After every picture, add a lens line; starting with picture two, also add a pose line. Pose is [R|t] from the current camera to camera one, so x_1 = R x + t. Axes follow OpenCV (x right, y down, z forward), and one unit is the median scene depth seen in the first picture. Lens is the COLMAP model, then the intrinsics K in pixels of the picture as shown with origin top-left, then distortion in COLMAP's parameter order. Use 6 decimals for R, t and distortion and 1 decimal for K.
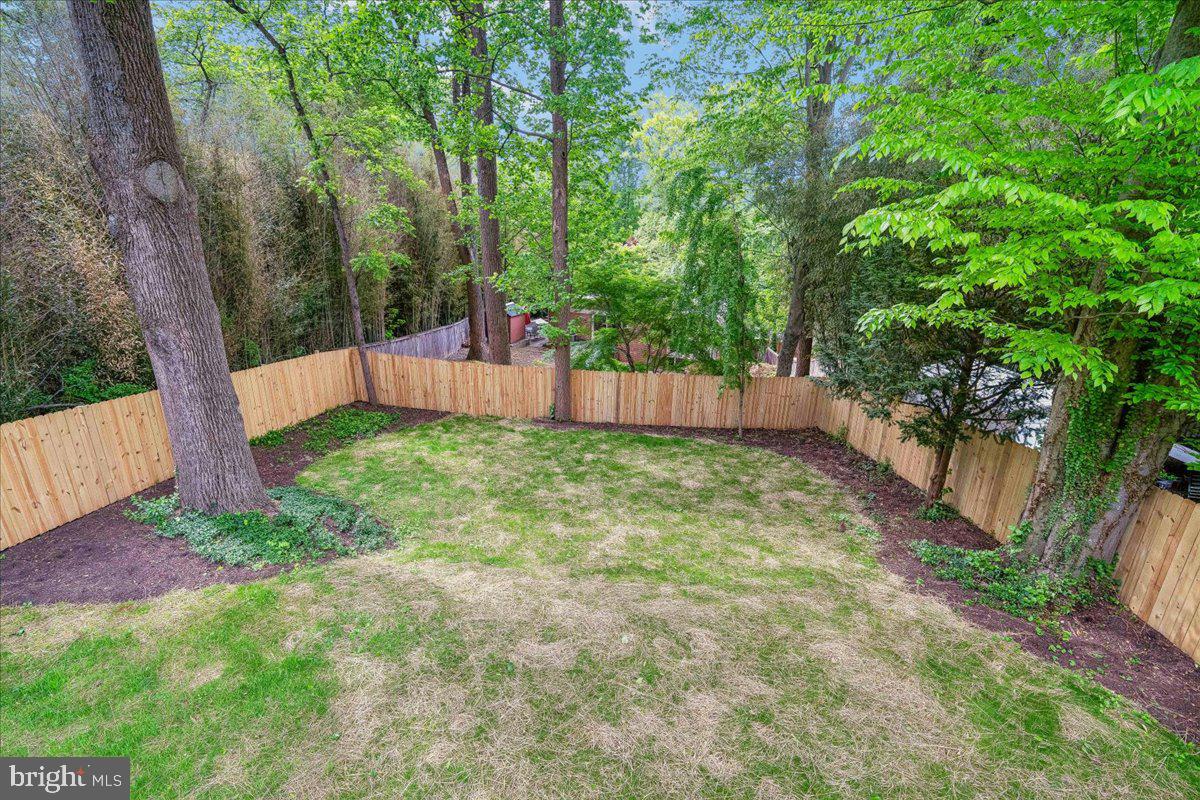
lens RADIAL K [[538.0, 0, 600.5], [0, 538.0, 398.8], [0, 0, 1]] dist [-0.003613, -0.001175]
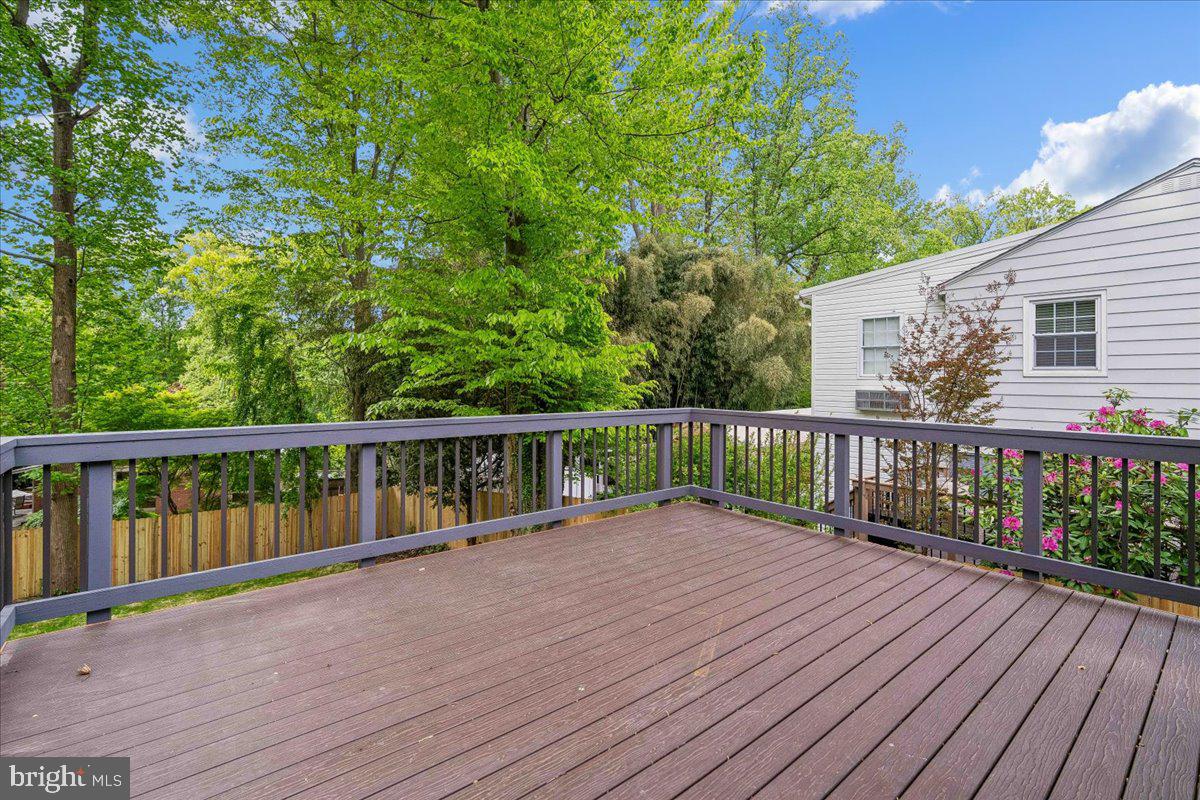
lens RADIAL K [[538.0, 0, 594.3], [0, 538.0, 367.4], [0, 0, 1]] dist [-0.003613, -0.001175]
pose [[0.752779, -0.006746, 0.658239, 0.000111], [0.209939, 0.950191, -0.230353, 0.071565], [-0.623898, 0.311595, 0.716700, -0.141571]]
